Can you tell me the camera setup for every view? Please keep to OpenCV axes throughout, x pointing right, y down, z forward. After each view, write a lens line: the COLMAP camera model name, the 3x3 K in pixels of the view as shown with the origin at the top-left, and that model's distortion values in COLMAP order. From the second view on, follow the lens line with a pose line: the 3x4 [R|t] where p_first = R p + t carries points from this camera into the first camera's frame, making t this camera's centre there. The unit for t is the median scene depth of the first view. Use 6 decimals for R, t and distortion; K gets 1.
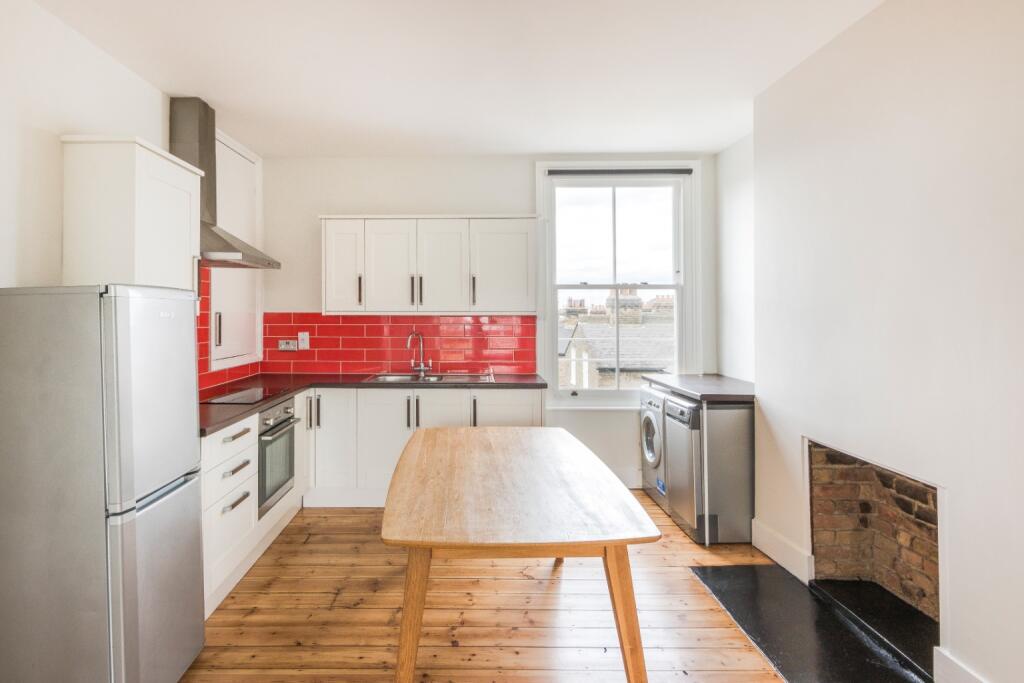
lens RADIAL K [[520.2, 0, 510.6], [0, 520.2, 297.8], [0, 0, 1]] dist [-0.002654, -0.000247]
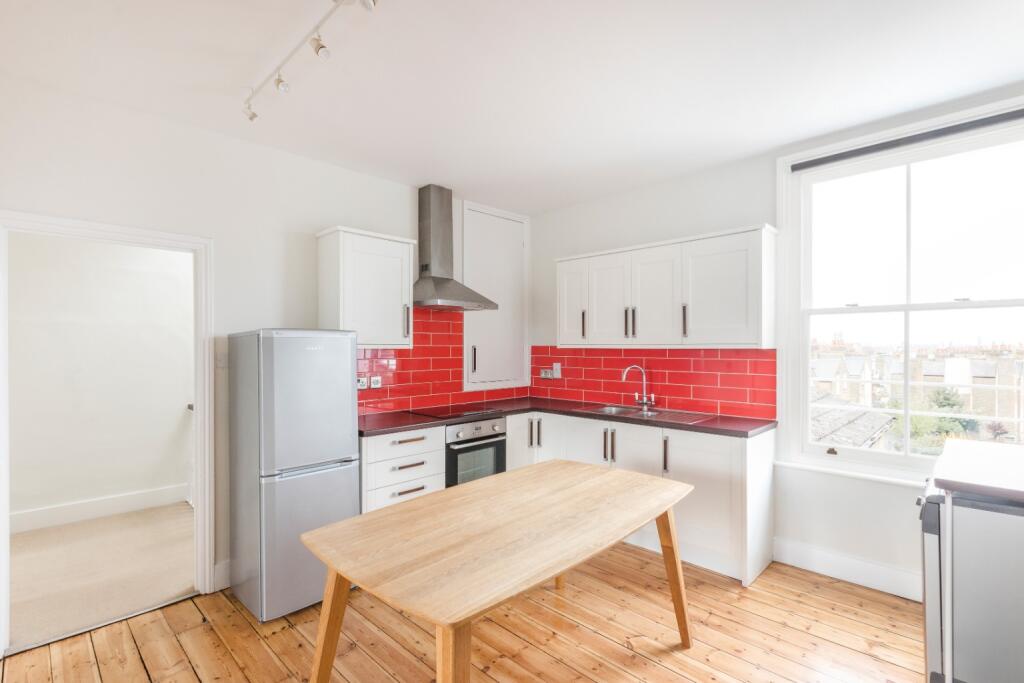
lens RADIAL K [[482.8, 0, 512.0], [0, 482.8, 341.5], [0, 0, 1]] dist [0.001866, 0.000255]
pose [[0.720636, -0.009286, -0.693251, 0.281494], [0.022130, 0.999709, 0.009612, 0.006673], [0.692960, -0.022268, 0.720632, 0.173570]]
